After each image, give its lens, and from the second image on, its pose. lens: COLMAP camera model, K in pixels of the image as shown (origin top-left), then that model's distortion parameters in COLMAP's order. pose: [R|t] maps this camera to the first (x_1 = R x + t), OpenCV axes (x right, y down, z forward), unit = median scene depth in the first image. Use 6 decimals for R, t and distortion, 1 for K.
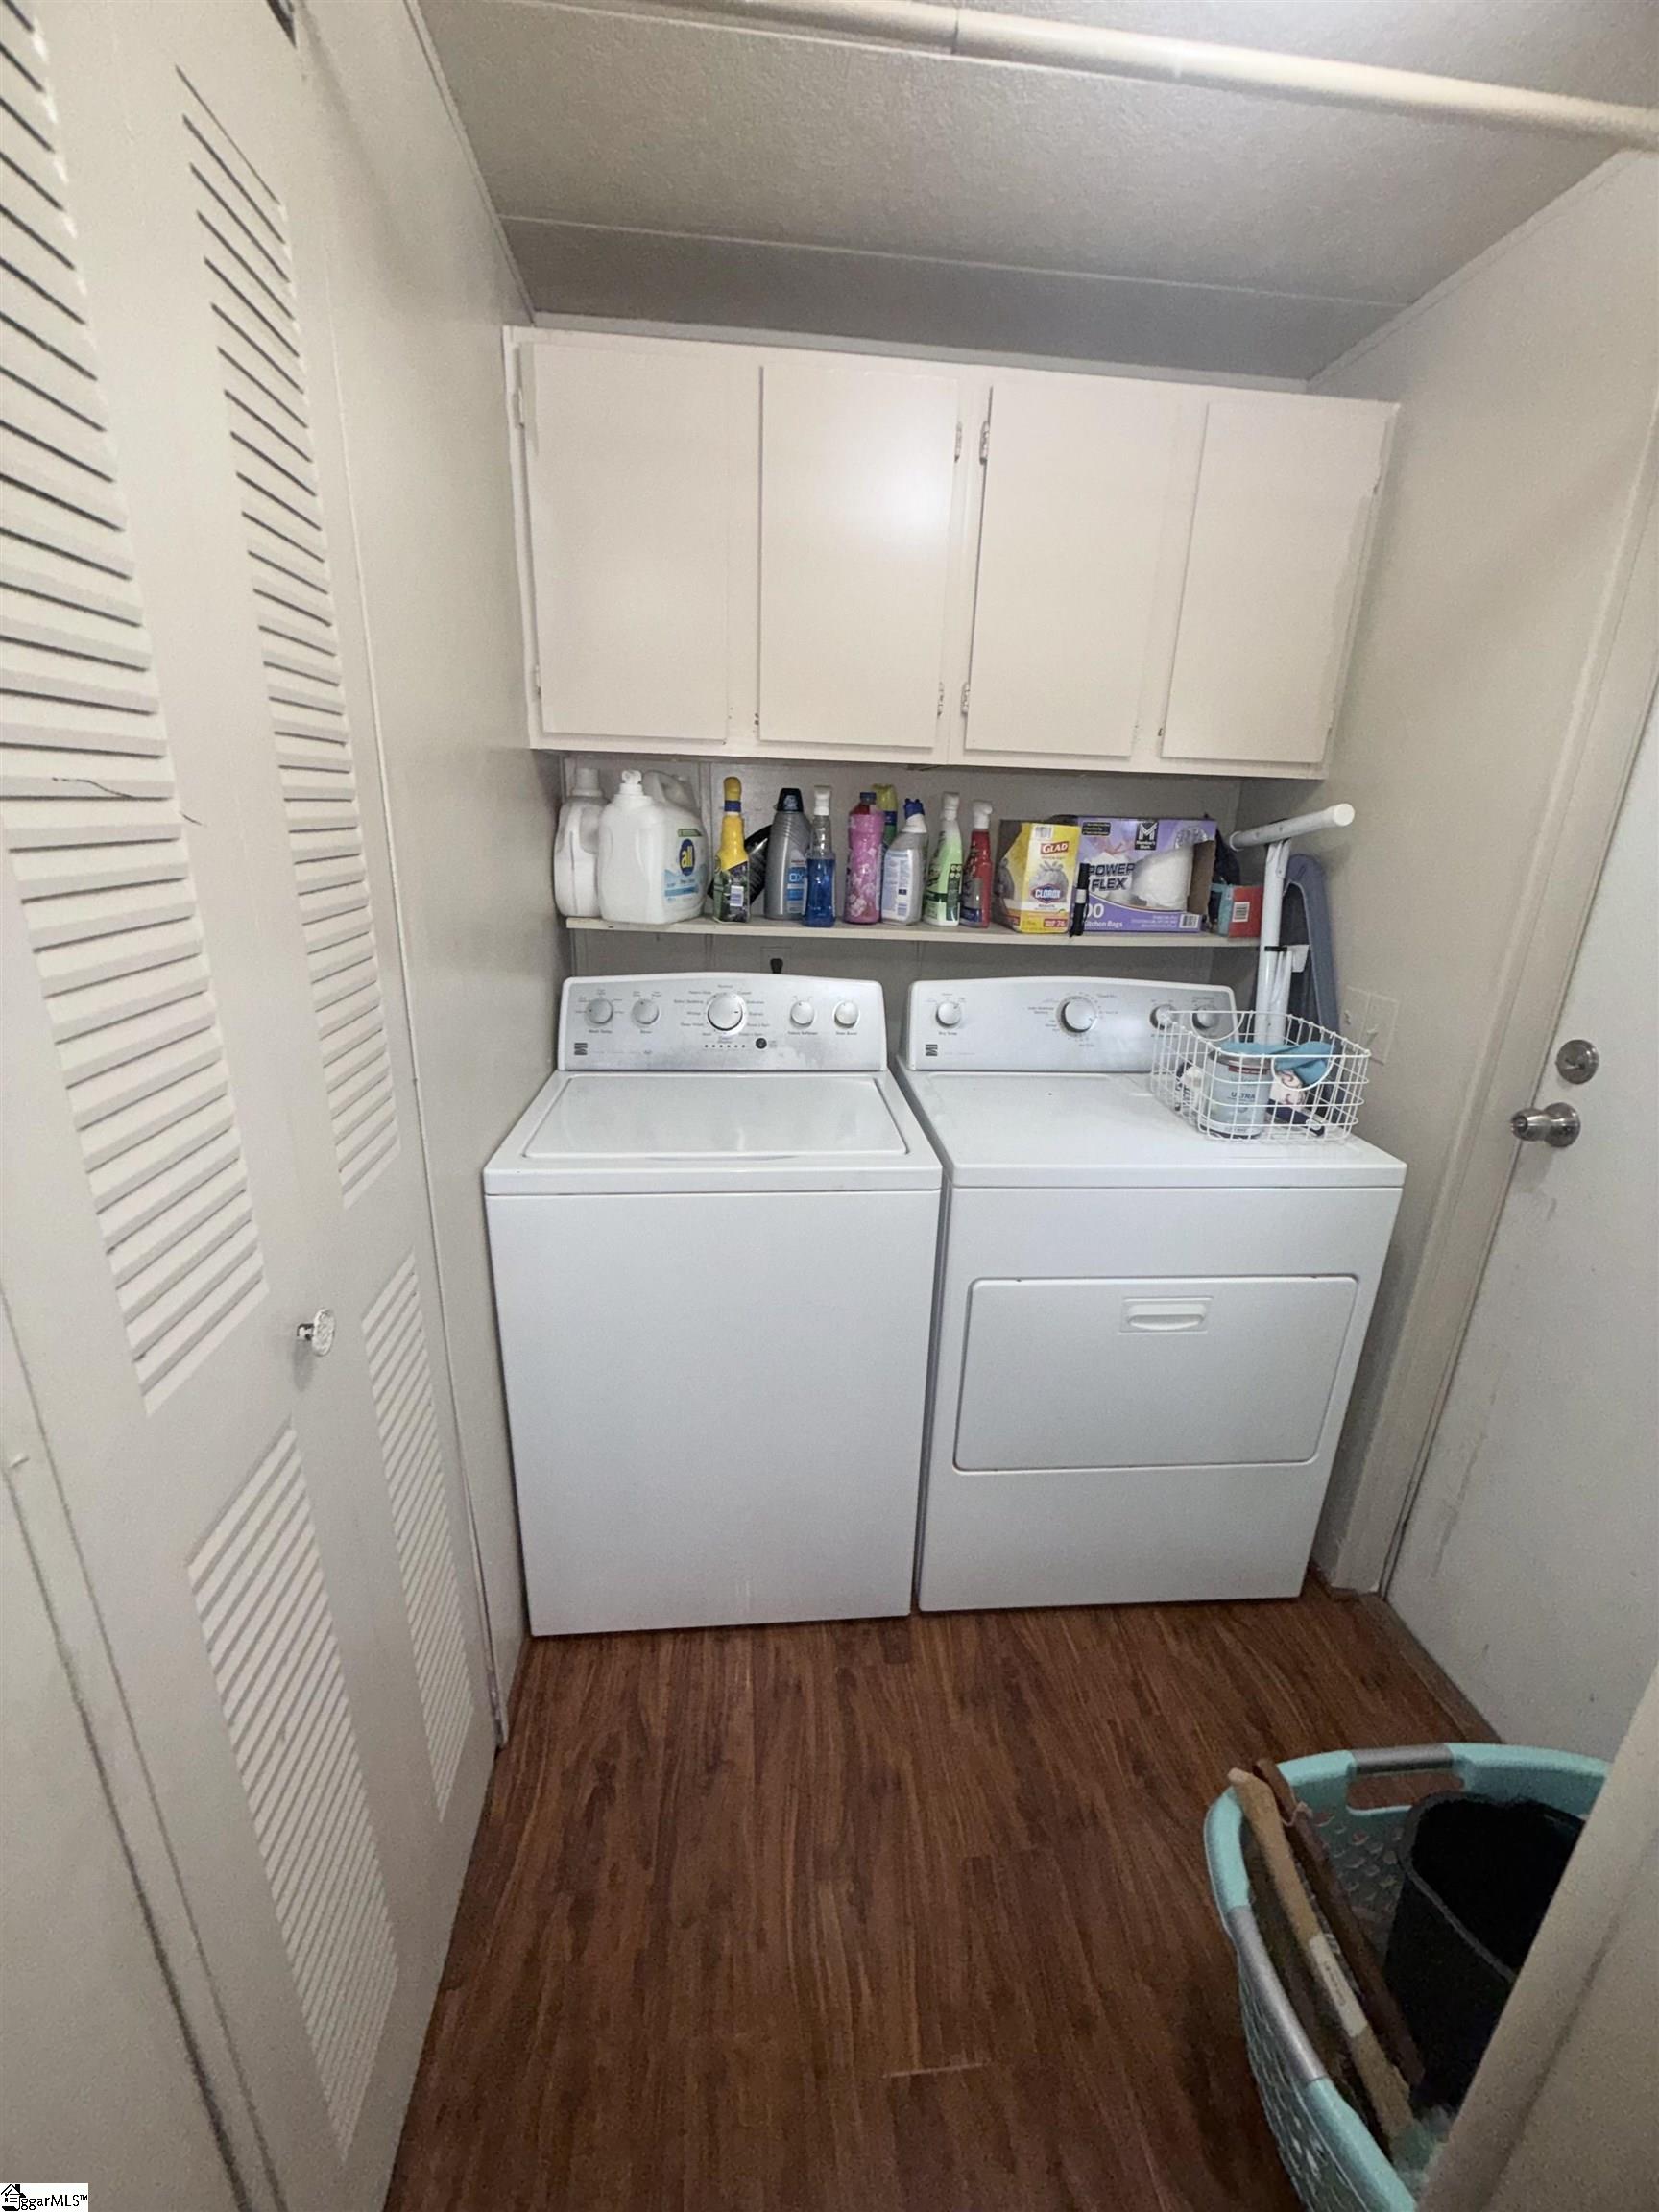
lens RADIAL K [[894.7, 0, 828.1], [0, 894.7, 1105.6], [0, 0, 1]] dist [-0.003140, -0.001745]
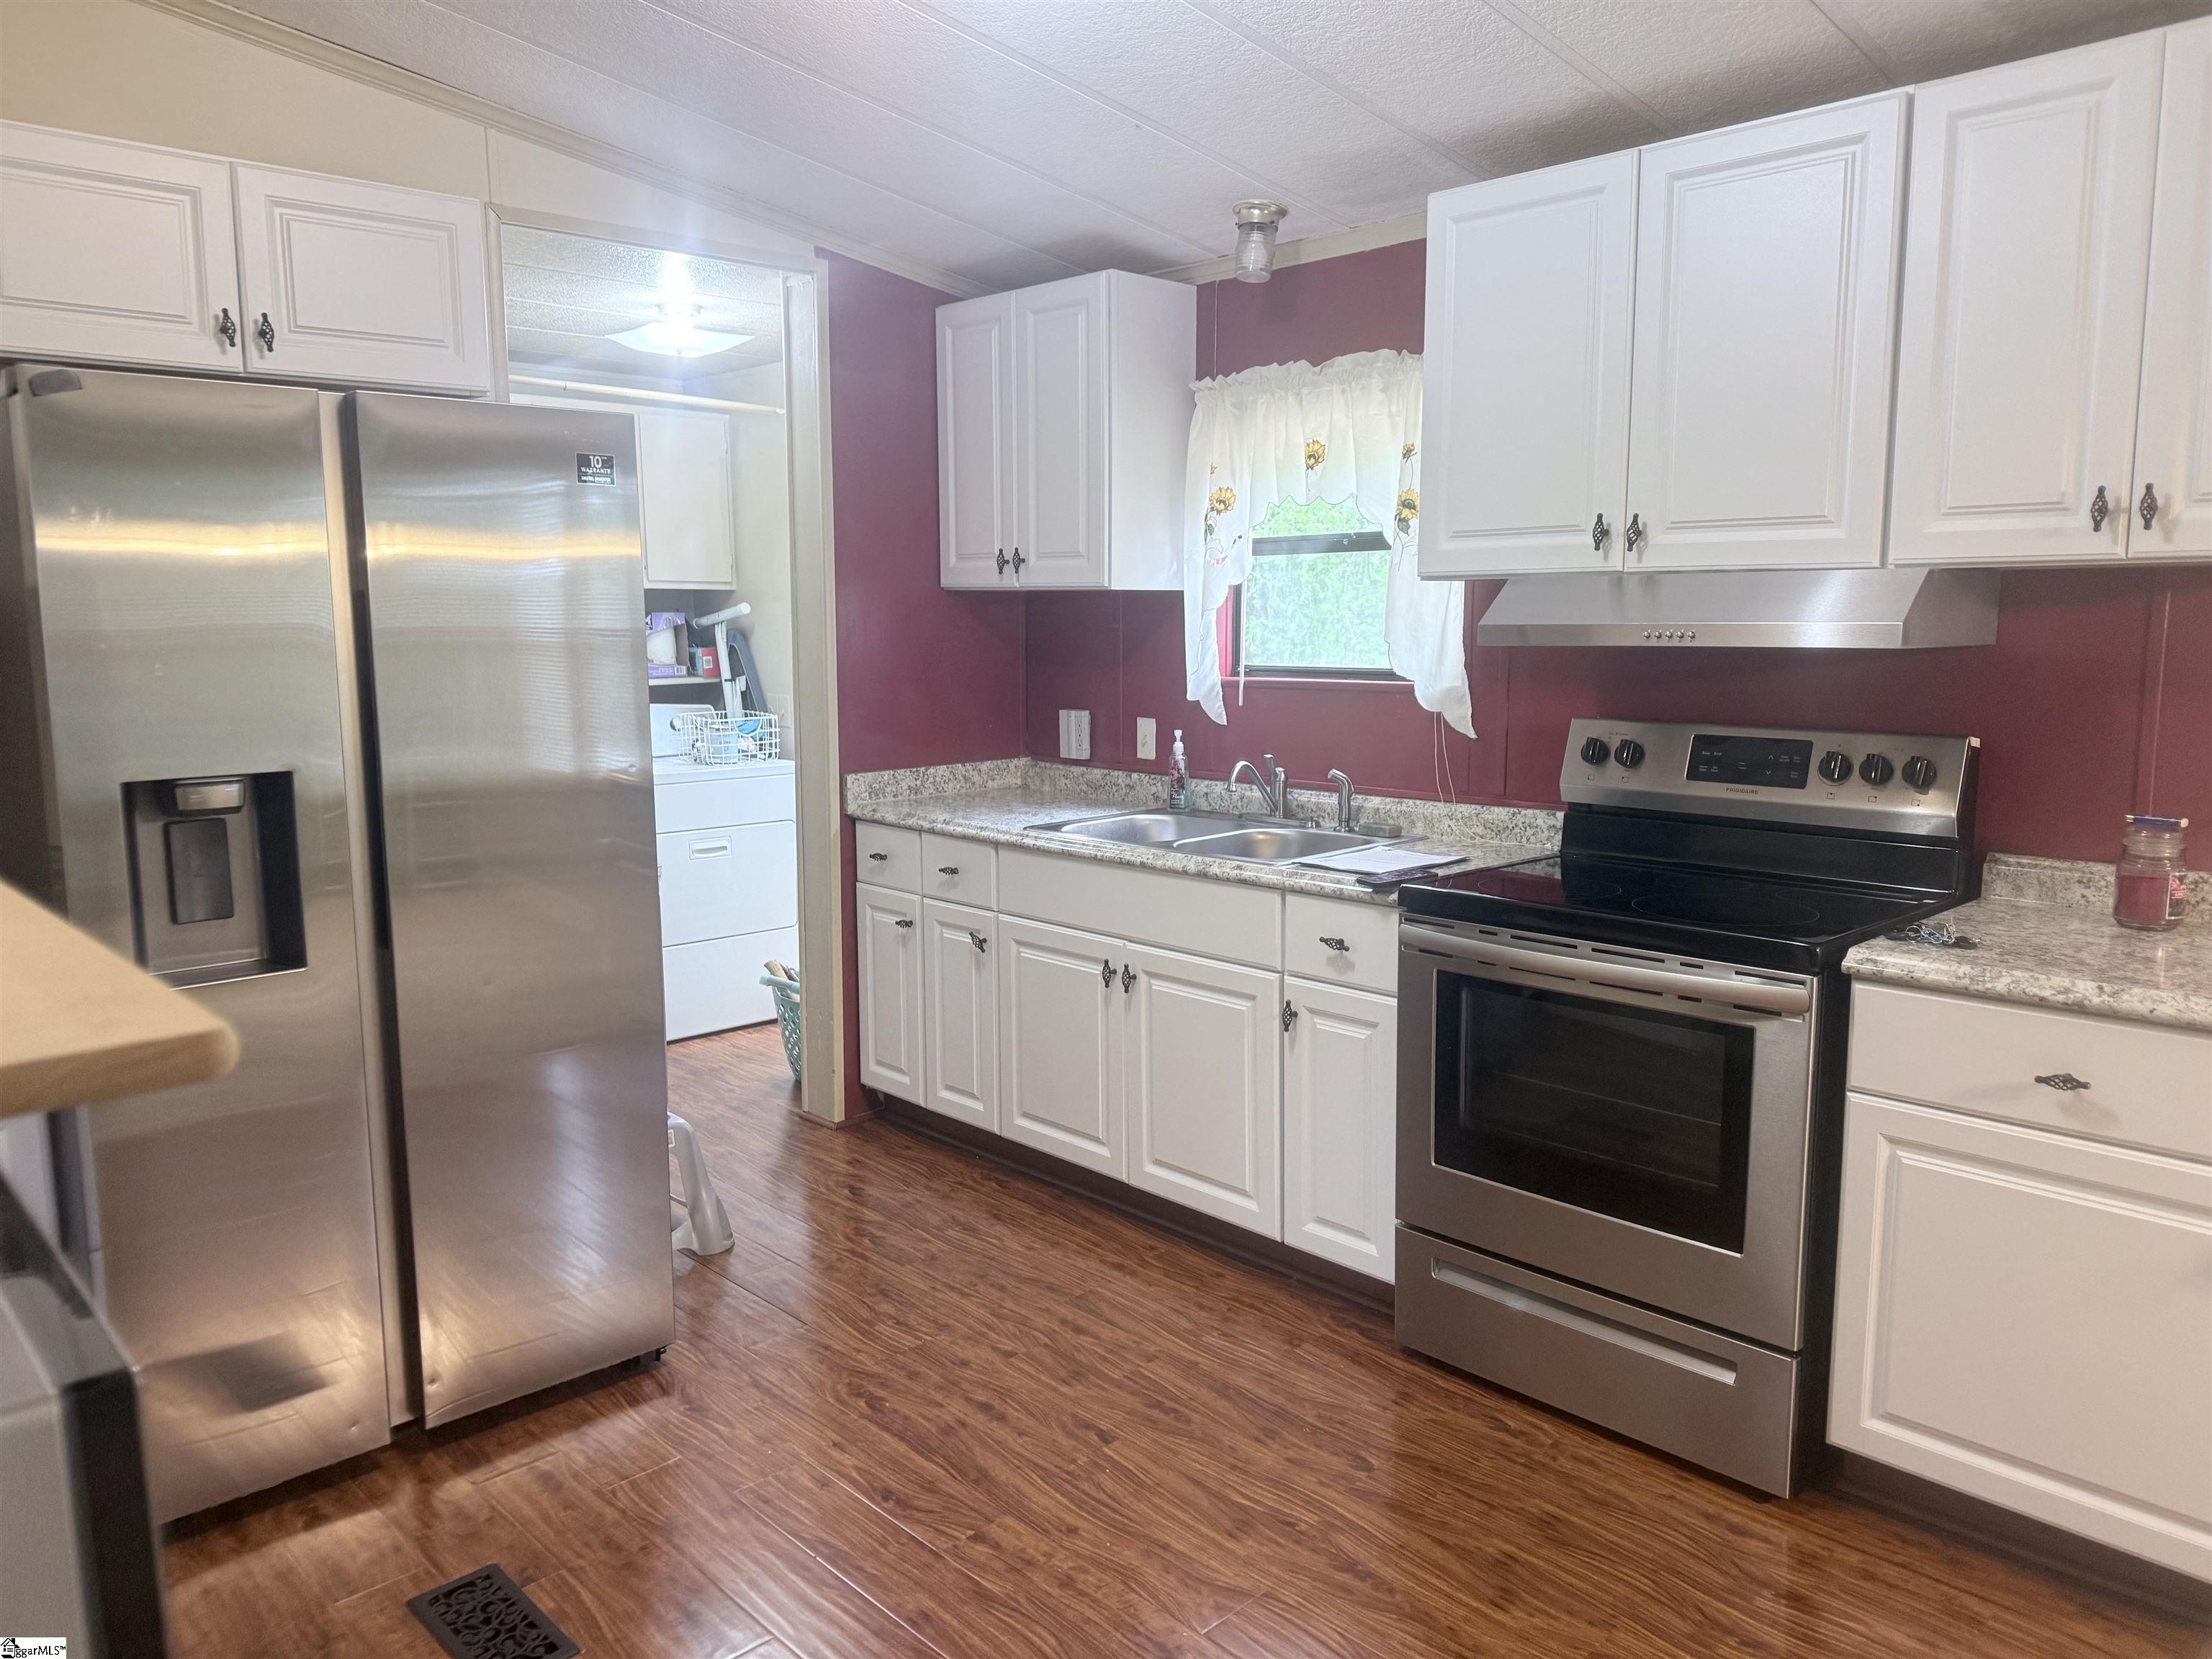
lens RADIAL K [[1583.1, 0, 1110.7], [0, 1583.1, 826.9], [0, 0, 1]] dist [0.023759, -0.057029]
pose [[0.776465, -0.114633, 0.619647, -0.904970], [0.218719, 0.971211, -0.094401, 0.573856], [-0.590986, 0.208827, 0.779183, -1.855793]]
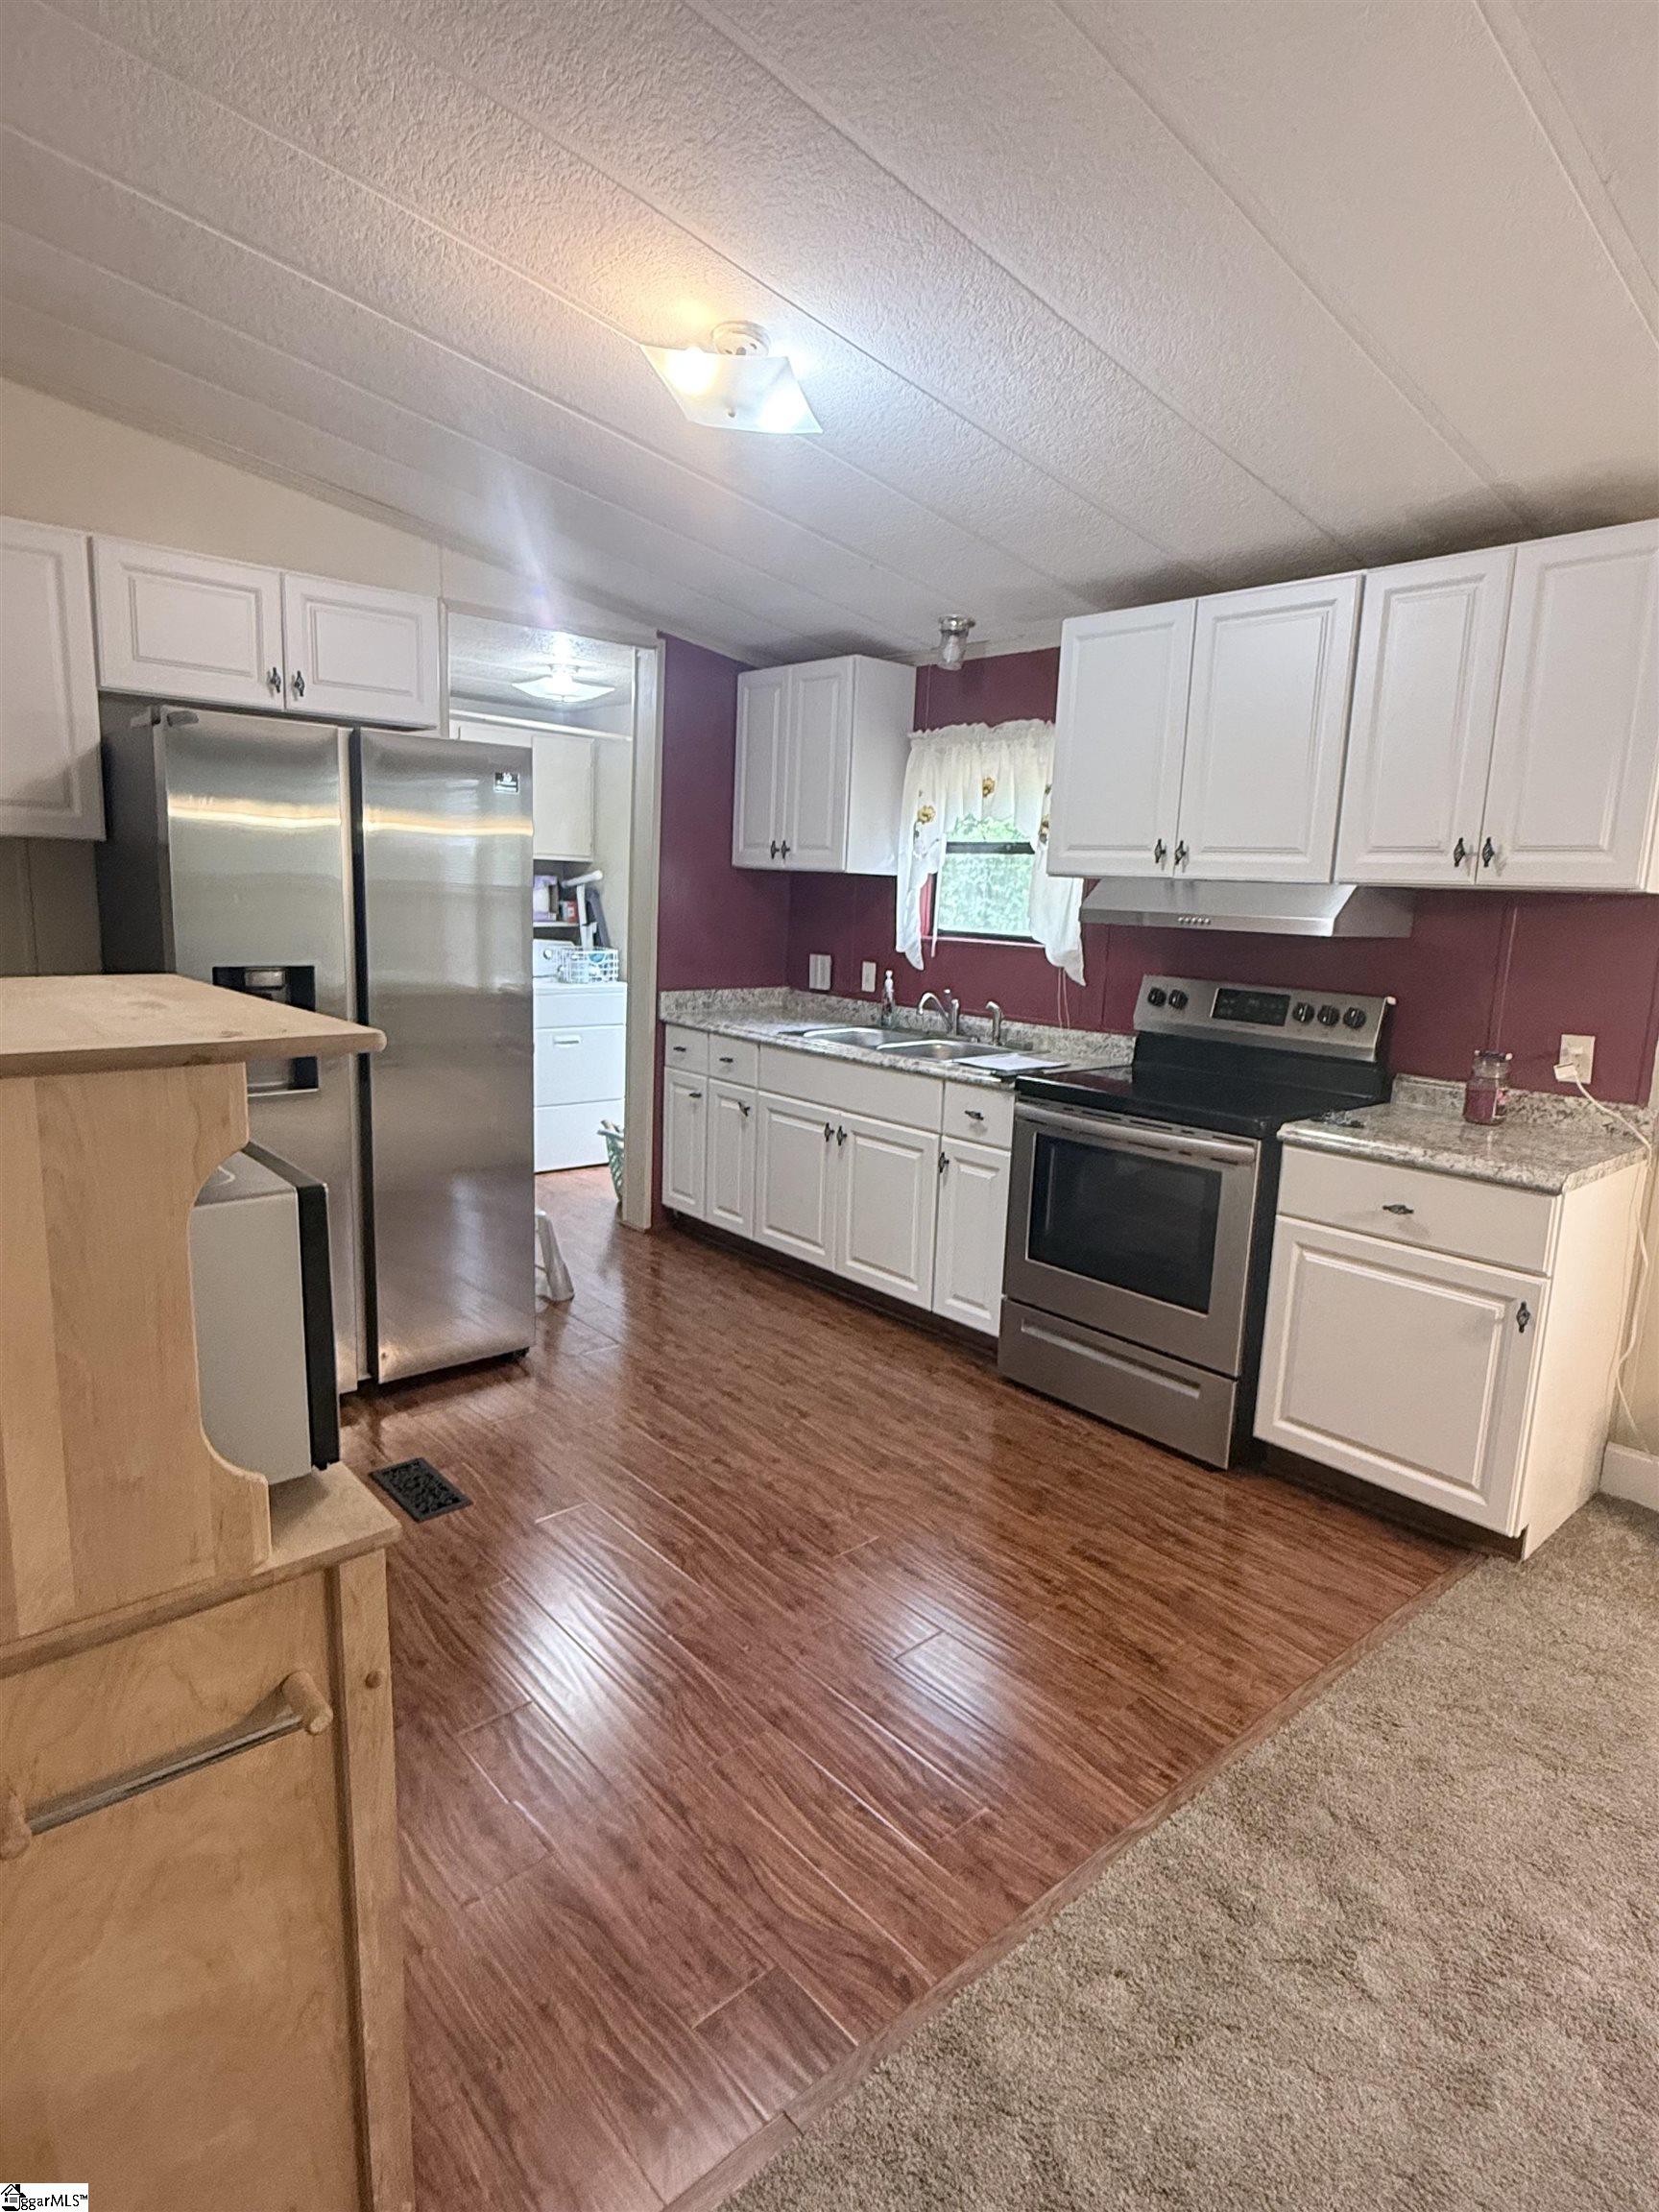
lens RADIAL K [[1207.4, 0, 836.9], [0, 1207.4, 1103.4], [0, 0, 1]] dist [-0.032892, 0.002969]
pose [[0.797404, -0.100298, 0.595052, -1.025435], [0.168091, 0.983980, -0.059398, 0.649348], [-0.579562, 0.147387, 0.801489, -2.097675]]
